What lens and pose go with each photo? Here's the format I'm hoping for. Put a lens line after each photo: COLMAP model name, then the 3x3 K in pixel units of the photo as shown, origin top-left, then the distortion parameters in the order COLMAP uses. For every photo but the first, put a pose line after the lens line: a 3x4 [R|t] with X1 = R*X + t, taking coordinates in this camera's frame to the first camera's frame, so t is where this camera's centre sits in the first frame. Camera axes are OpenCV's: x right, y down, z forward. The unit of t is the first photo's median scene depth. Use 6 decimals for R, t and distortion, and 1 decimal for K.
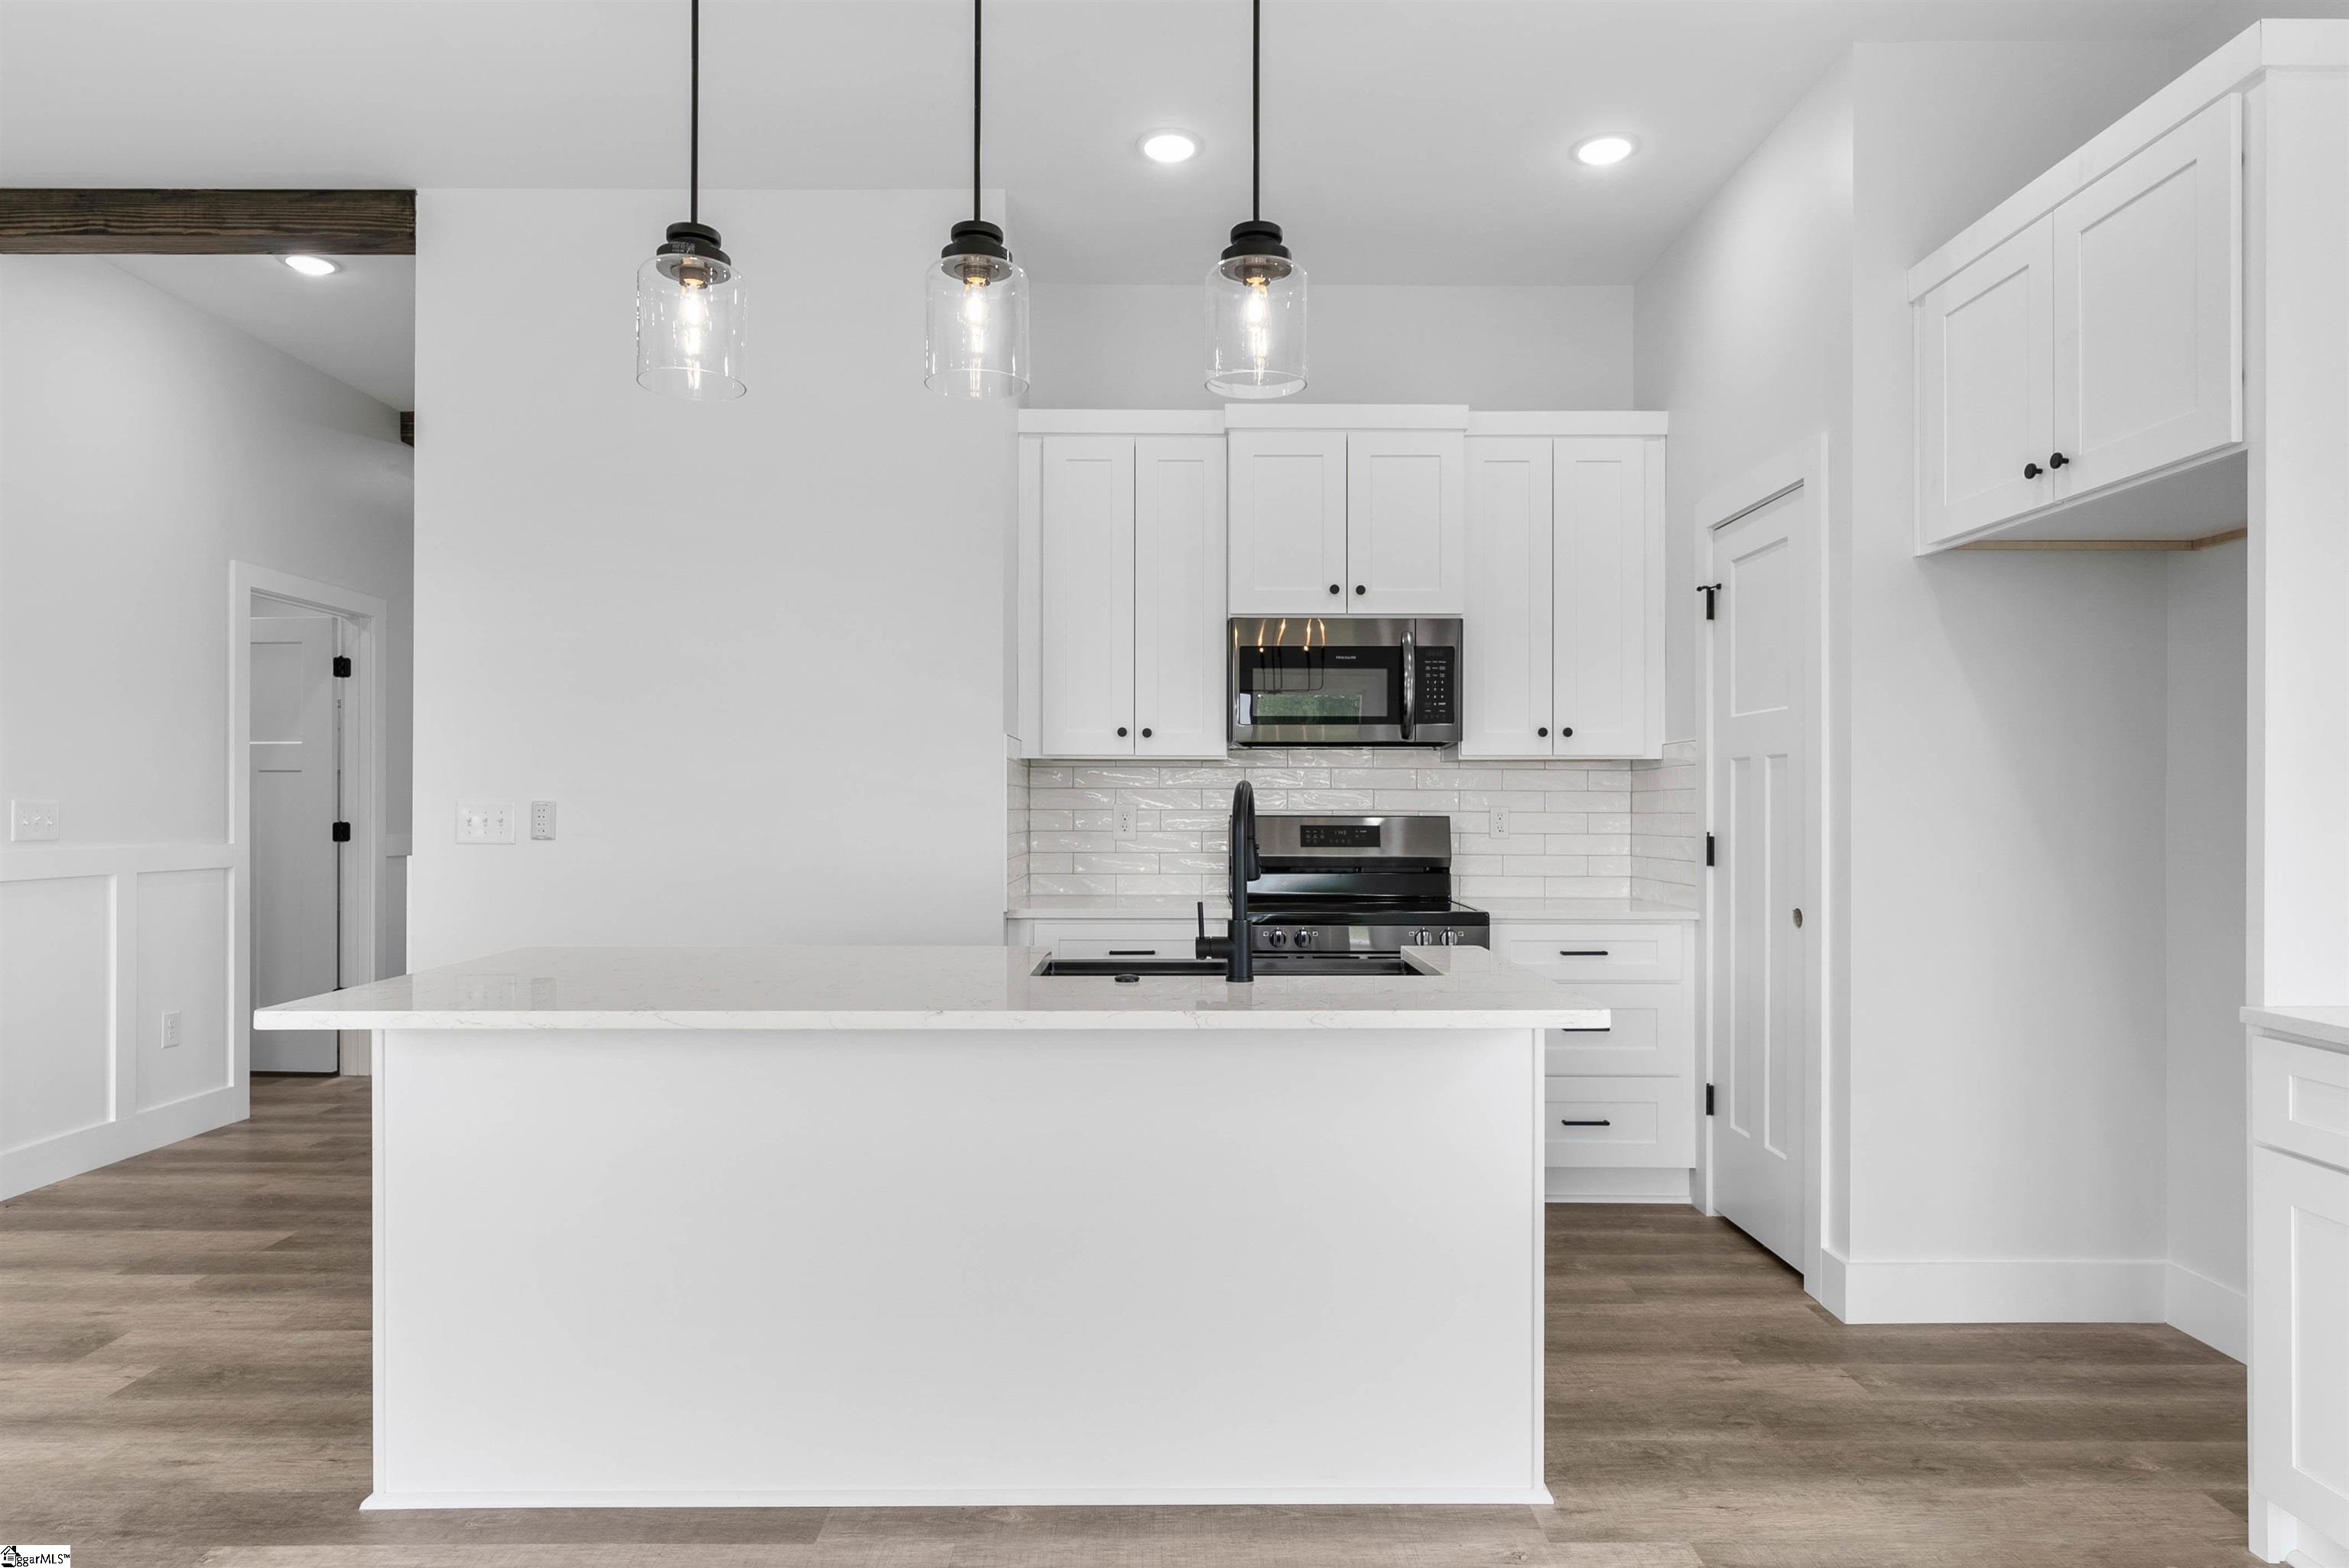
lens RADIAL K [[1350.4, 0, 1177.0], [0, 1350.4, 793.2], [0, 0, 1]] dist [-0.000227, 0.001284]
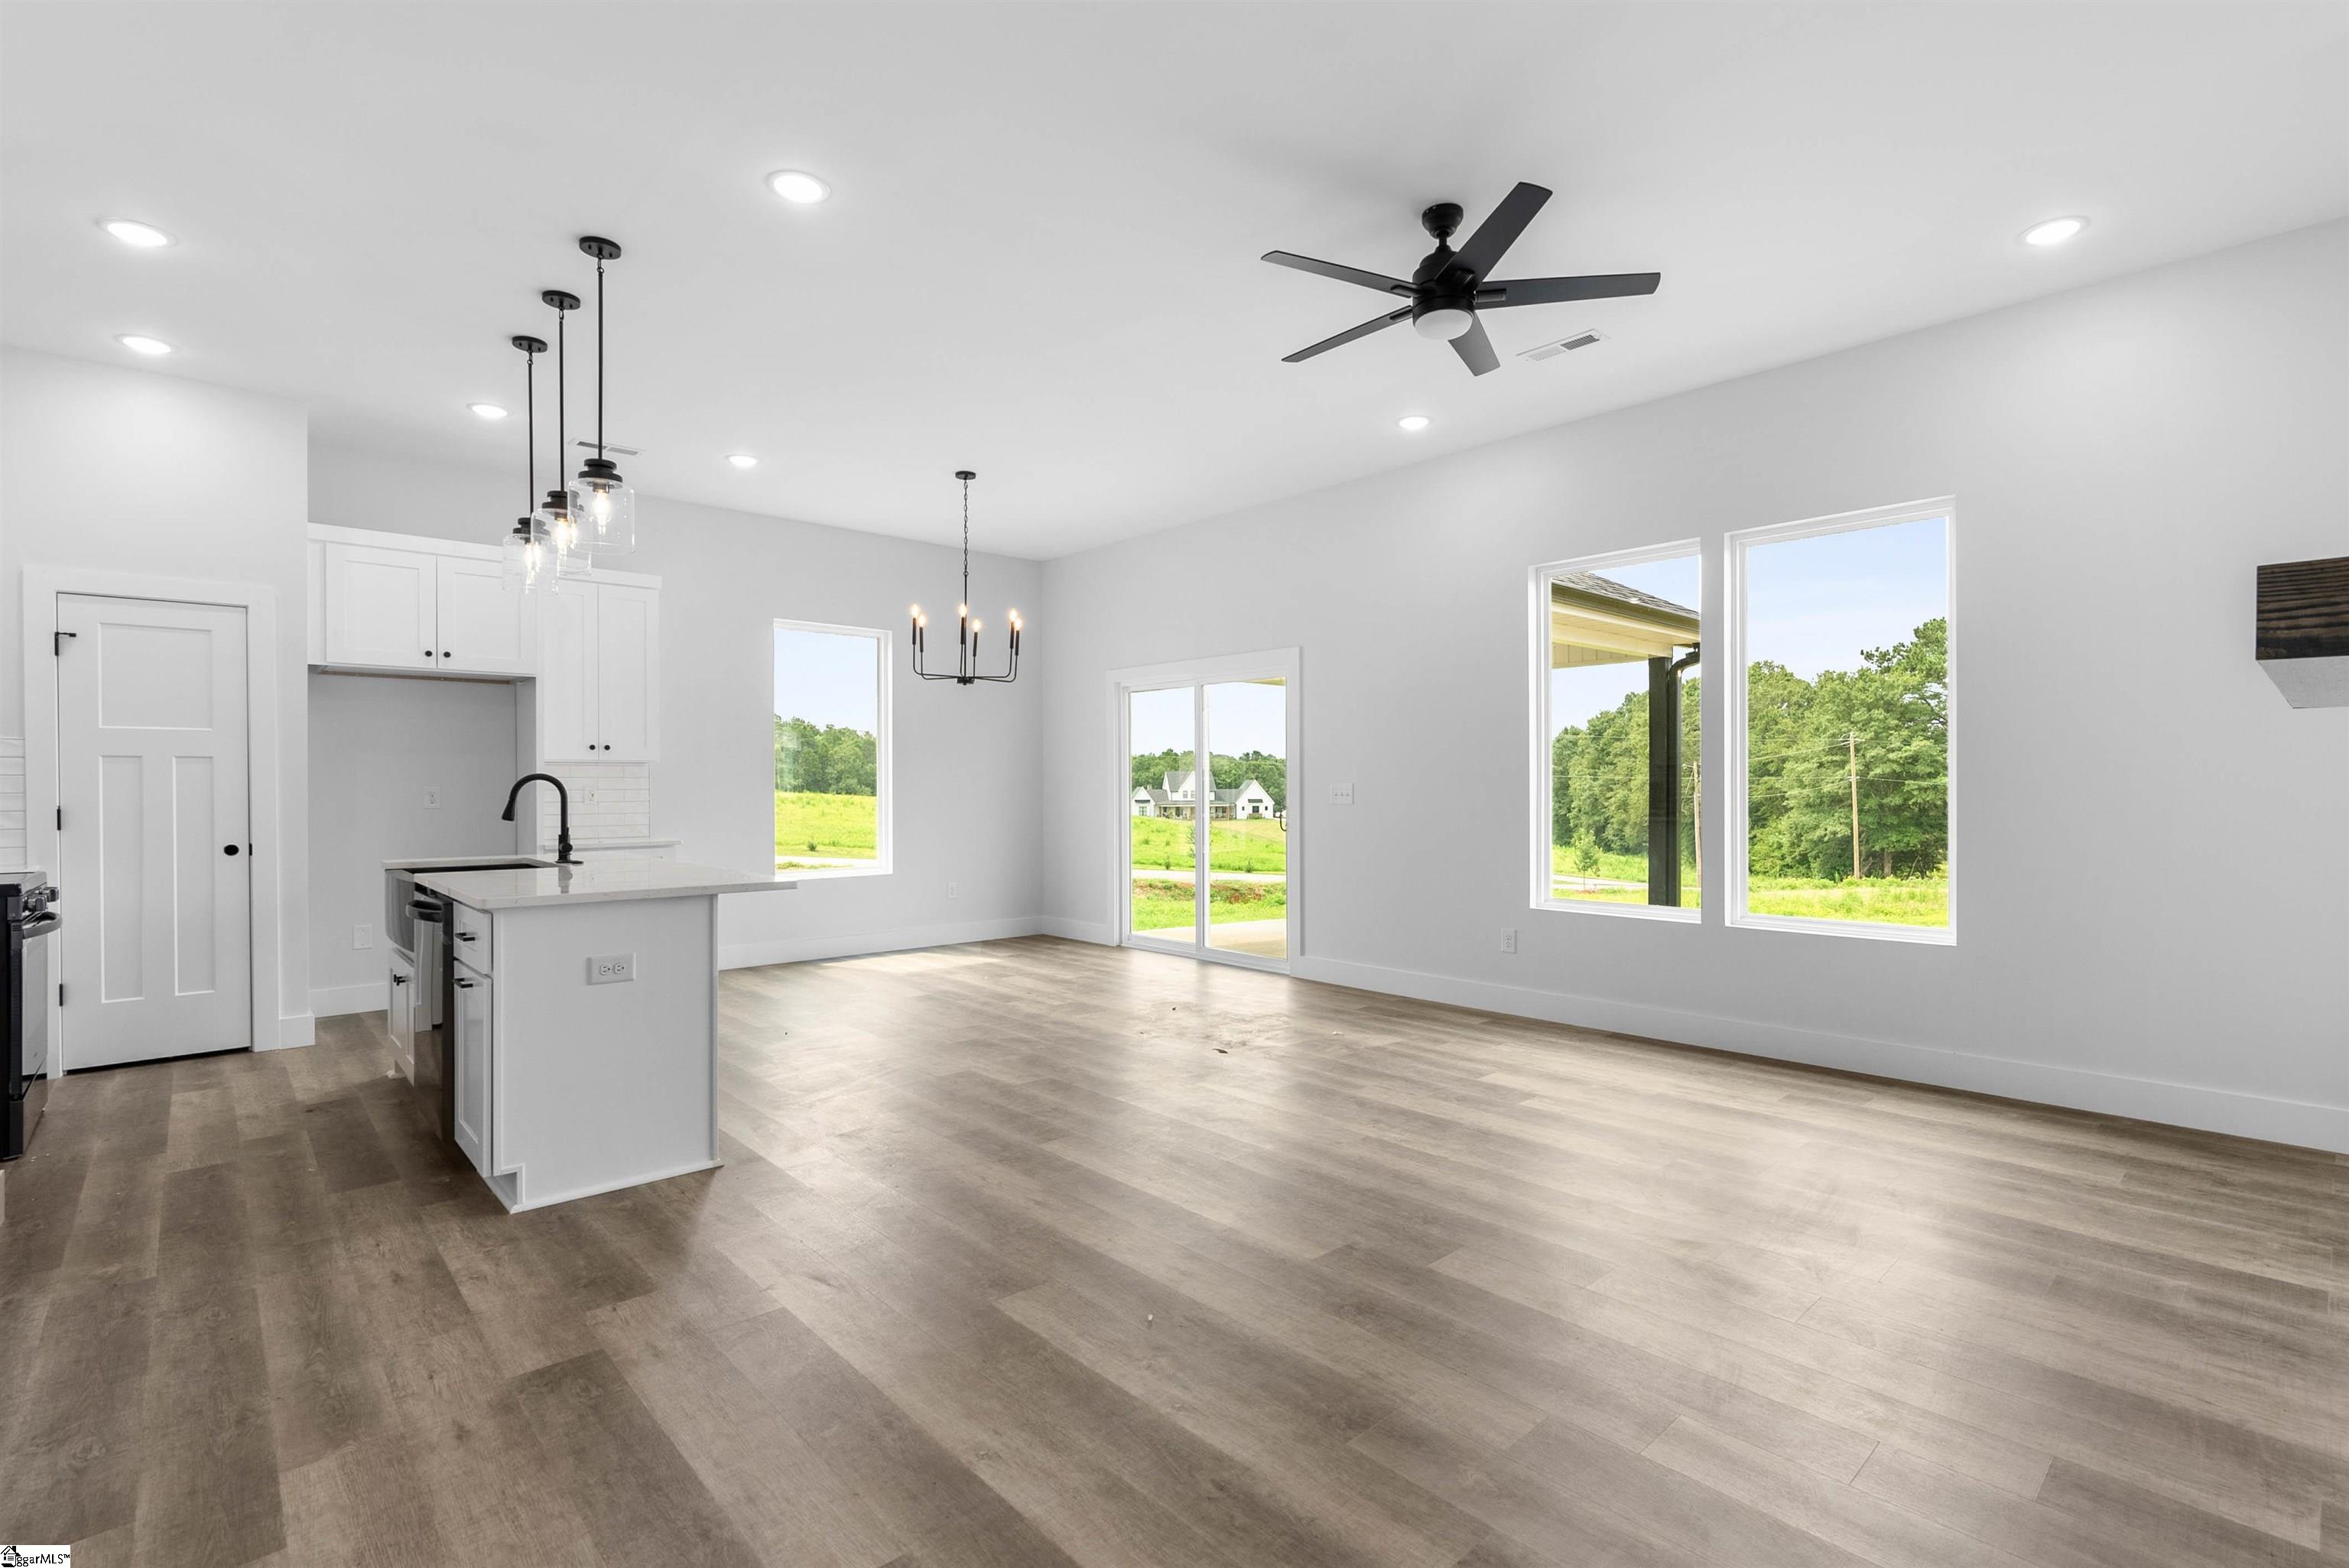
lens RADIAL K [[1083.5, 0, 1194.9], [0, 1083.5, 787.9], [0, 0, 1]] dist [-0.002858, 0.000519]
pose [[-0.680443, -0.000148, 0.732801, -1.152656], [-0.000648, 1.000000, -0.000400, 0.008465], [-0.732801, -0.000747, -0.680443, 0.832593]]
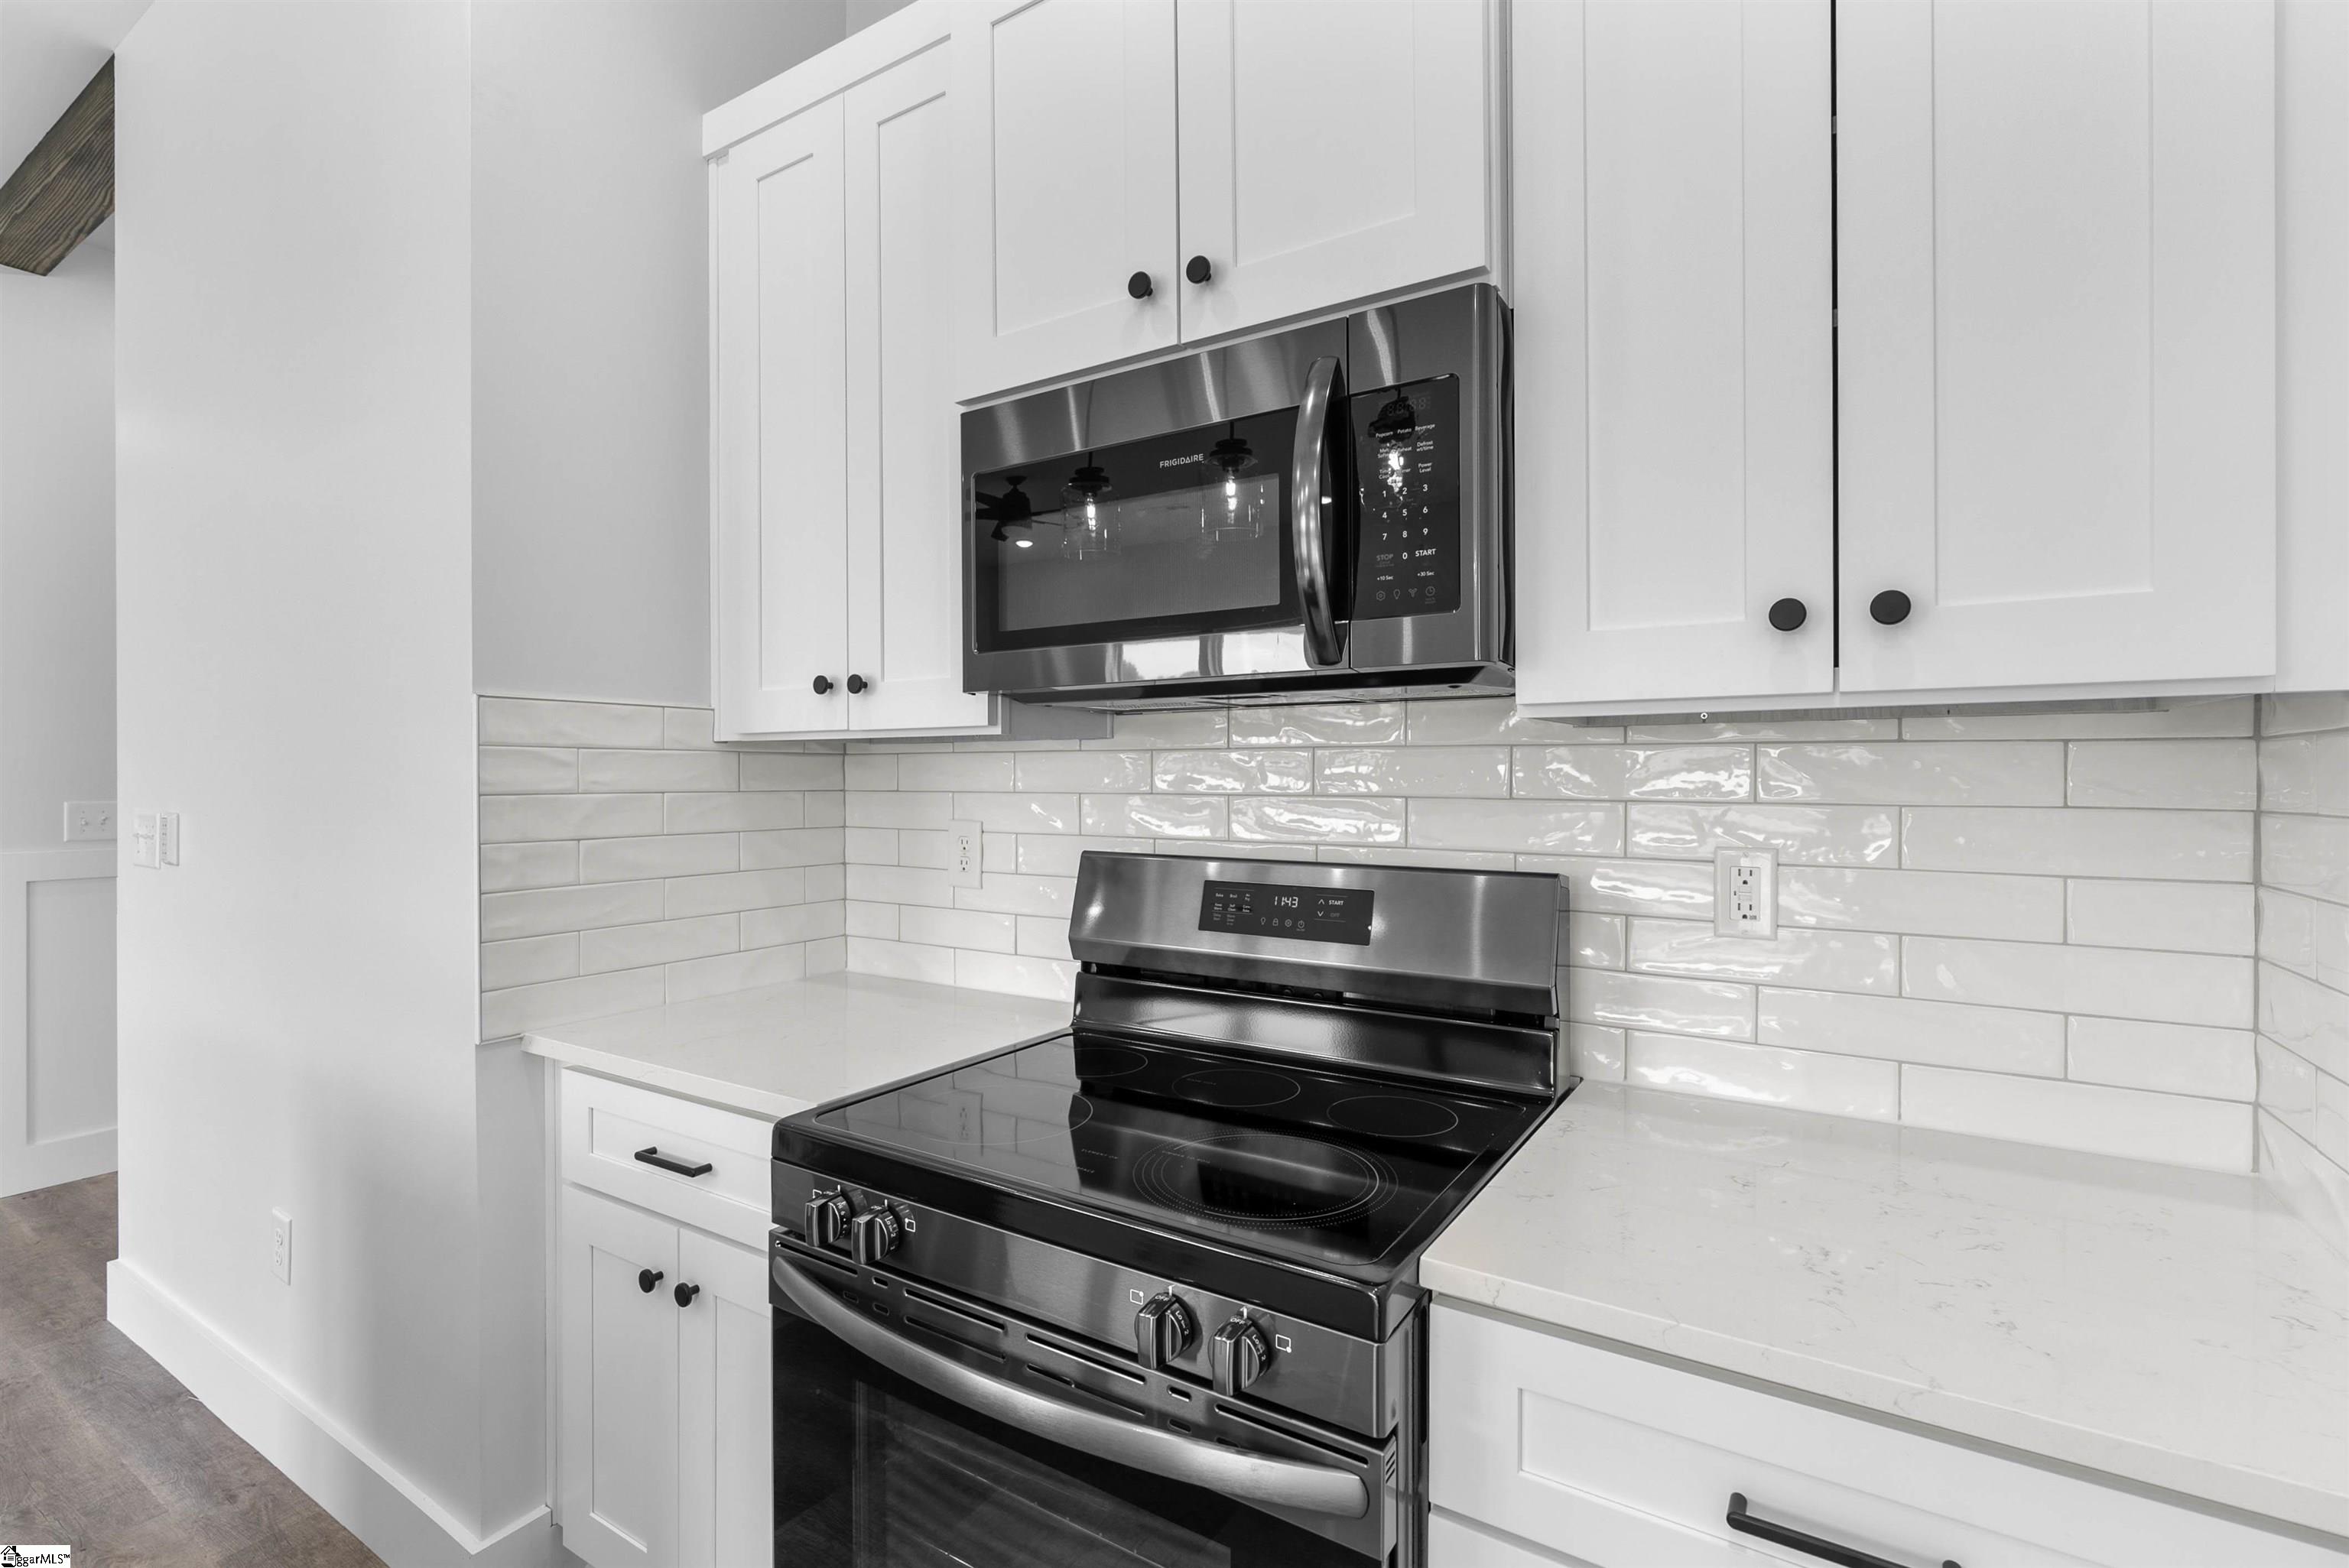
lens RADIAL K [[1075.1, 0, 1169.5], [0, 1075.1, 787.2], [0, 0, 1]] dist [-0.011196, 0.000812]
pose [[0.840893, 0.002159, -0.541198, 0.287220], [0.006069, 0.999892, 0.013418, -0.011958], [0.541168, -0.014567, 0.840788, 0.741208]]
